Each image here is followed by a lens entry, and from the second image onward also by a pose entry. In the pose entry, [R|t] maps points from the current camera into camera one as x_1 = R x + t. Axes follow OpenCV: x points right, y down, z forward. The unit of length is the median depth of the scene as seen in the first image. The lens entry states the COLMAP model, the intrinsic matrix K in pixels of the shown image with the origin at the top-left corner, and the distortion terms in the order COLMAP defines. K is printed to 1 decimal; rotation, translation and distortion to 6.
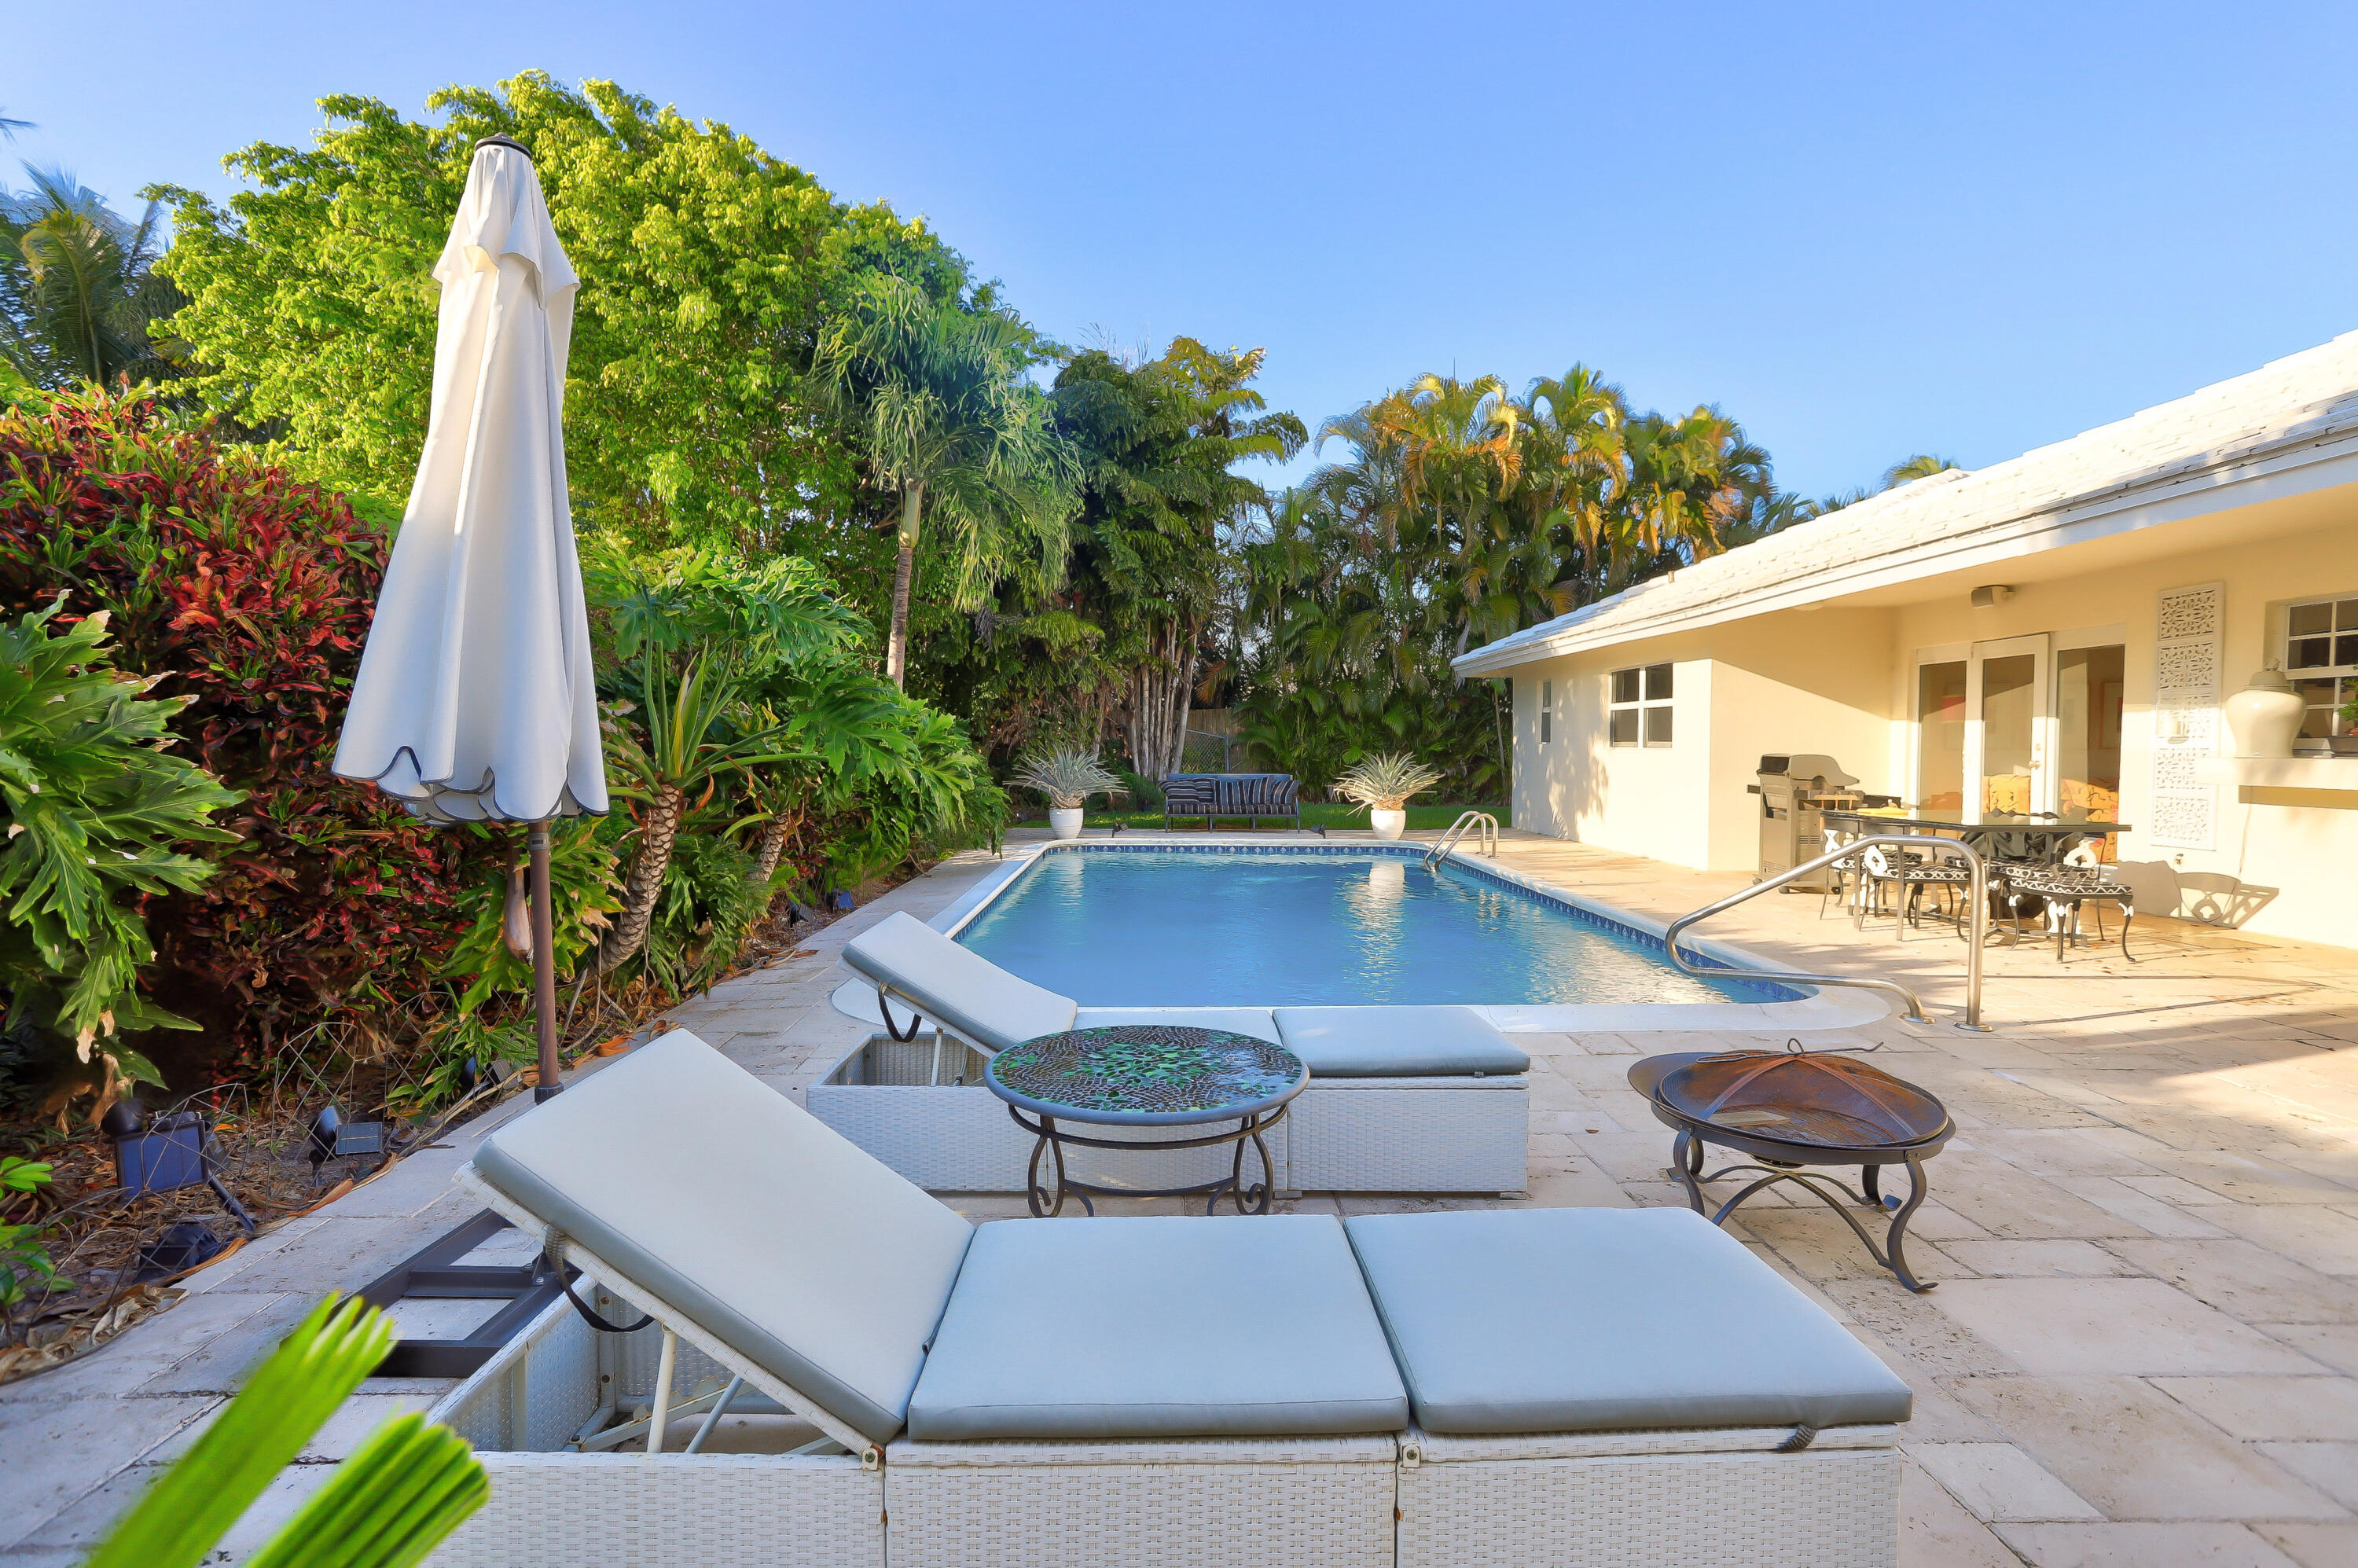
lens RADIAL K [[1192.3, 0, 1179.0], [0, 1192.3, 784.0], [0, 0, 1]] dist [-0.044220, 0.000493]
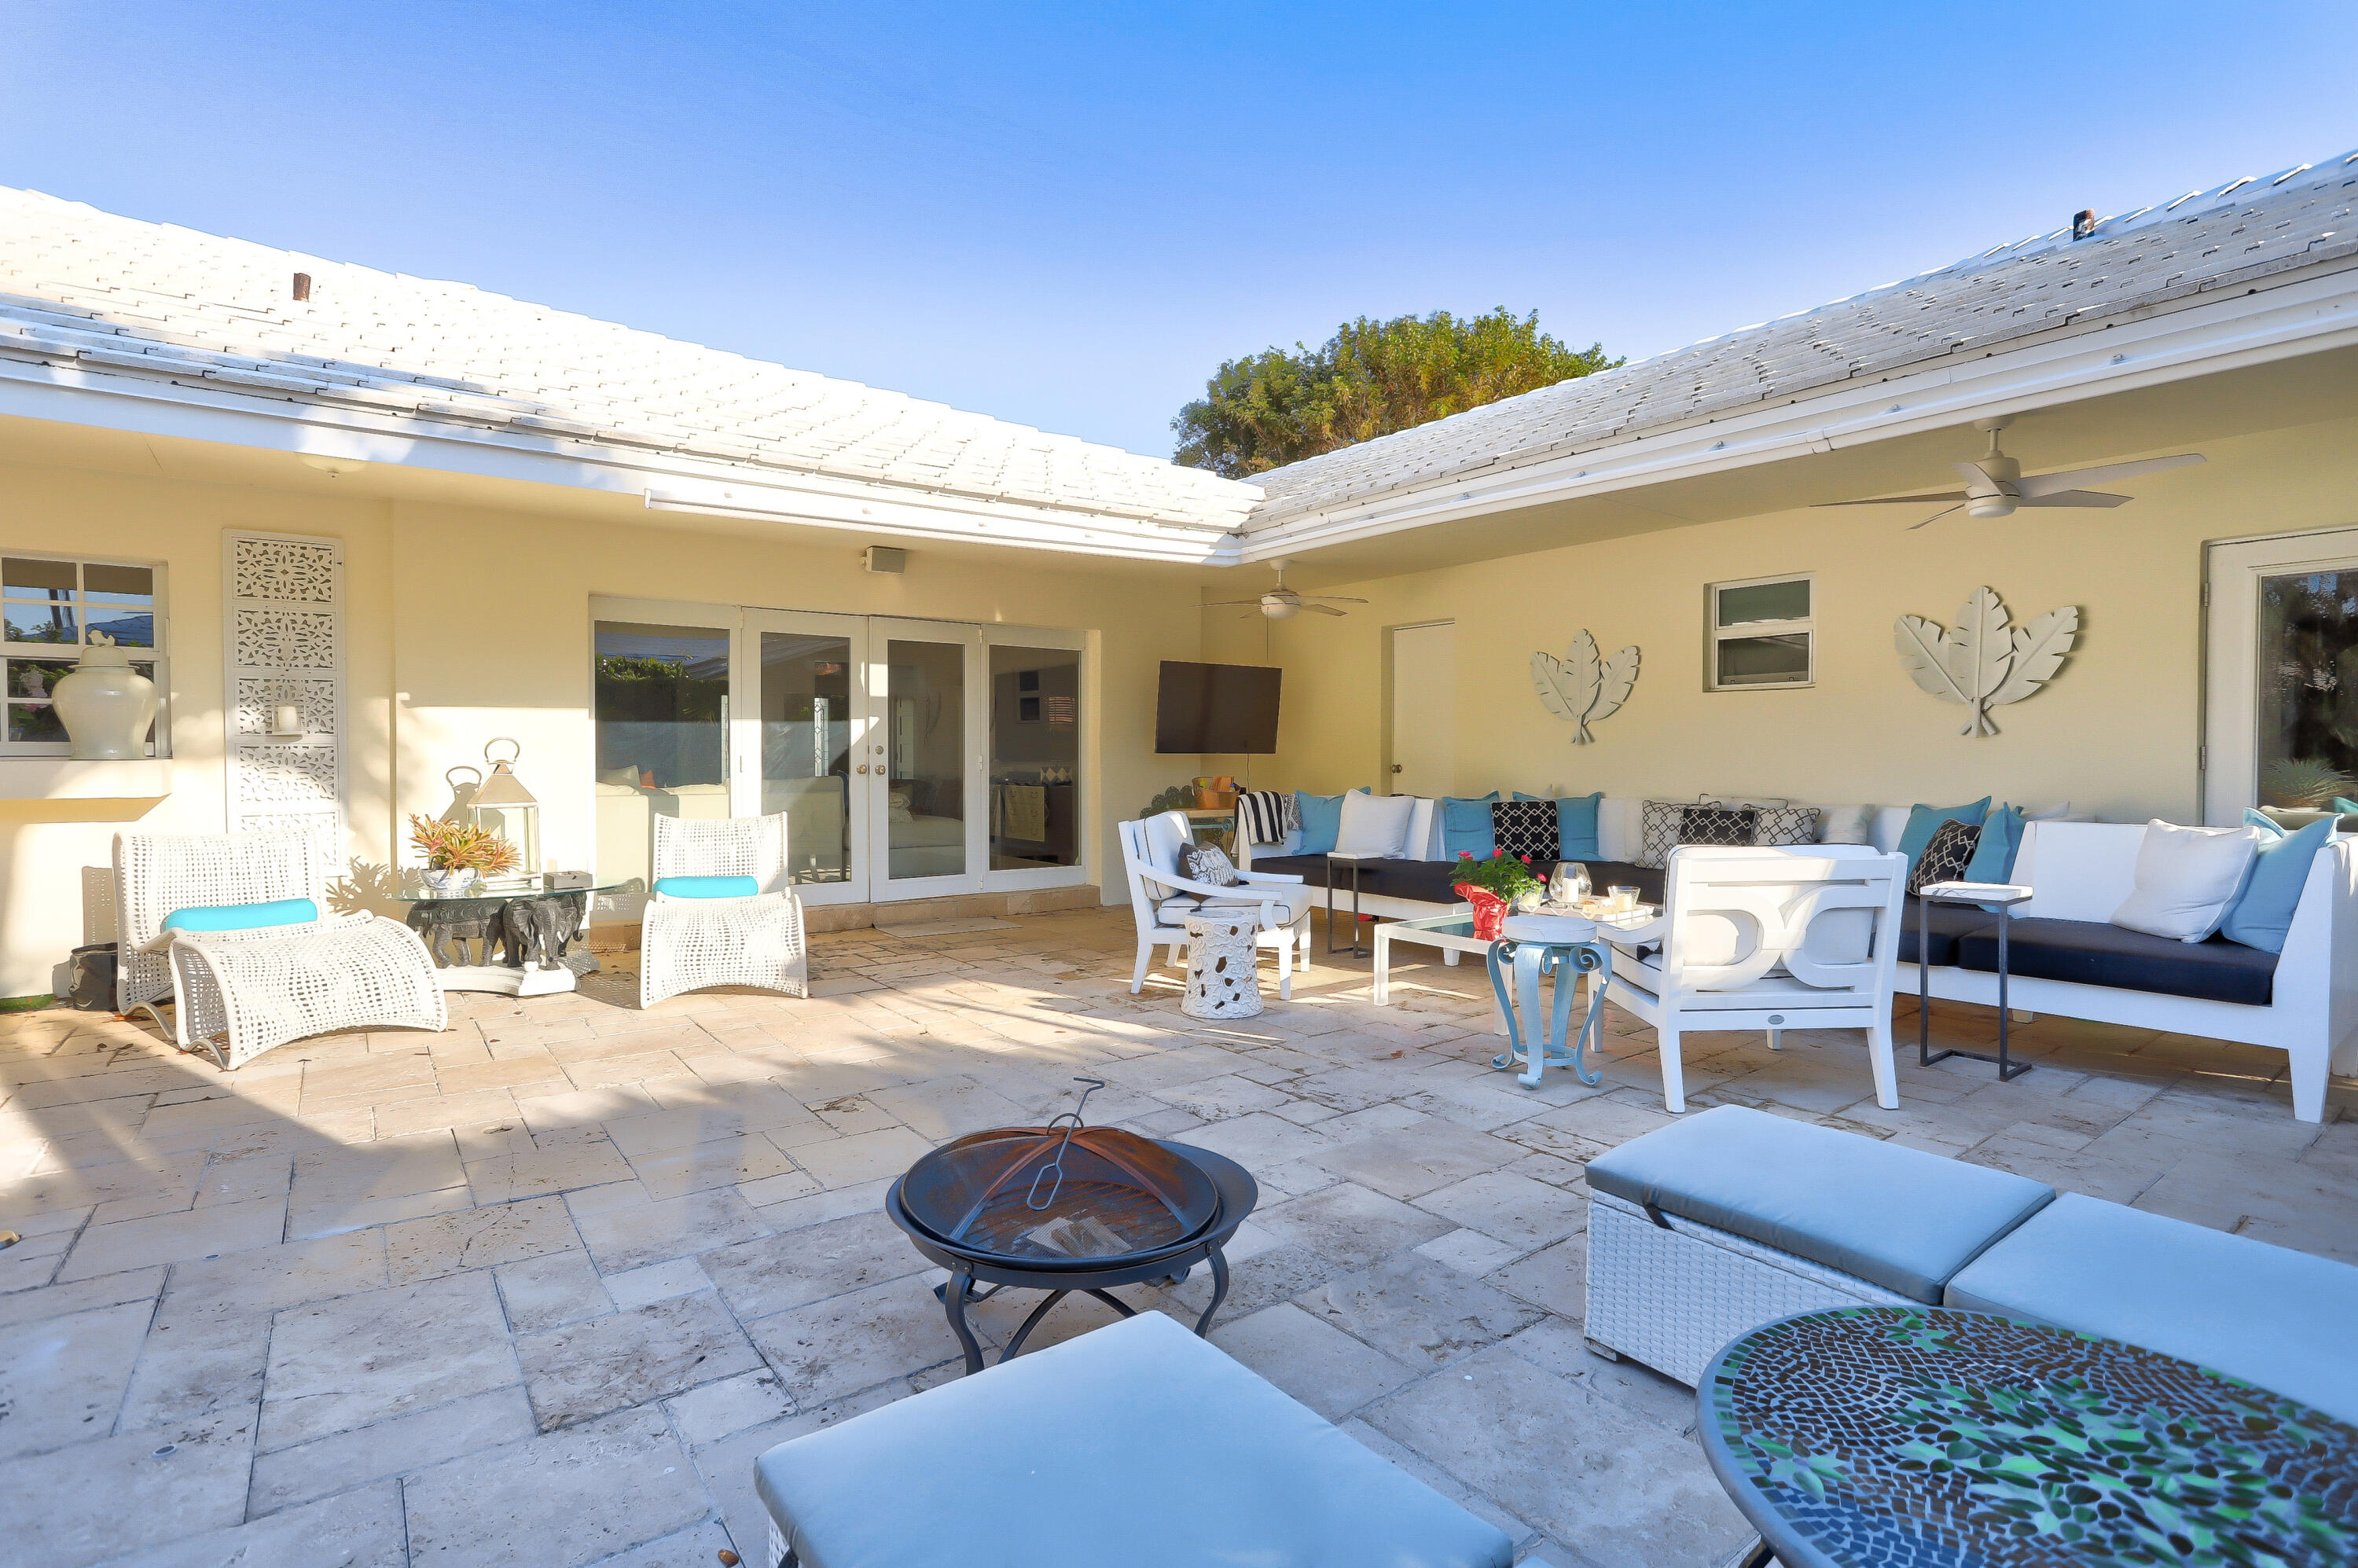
lens RADIAL K [[1134.0, 0, 1179.0], [0, 1134.0, 784.0], [0, 0, 1]] dist [0.003682, 0.001026]
pose [[-0.599200, -0.020832, 0.800328, -0.146608], [0.020459, 0.998937, 0.041319, -0.035127], [-0.800338, 0.041132, -0.598137, 1.490074]]
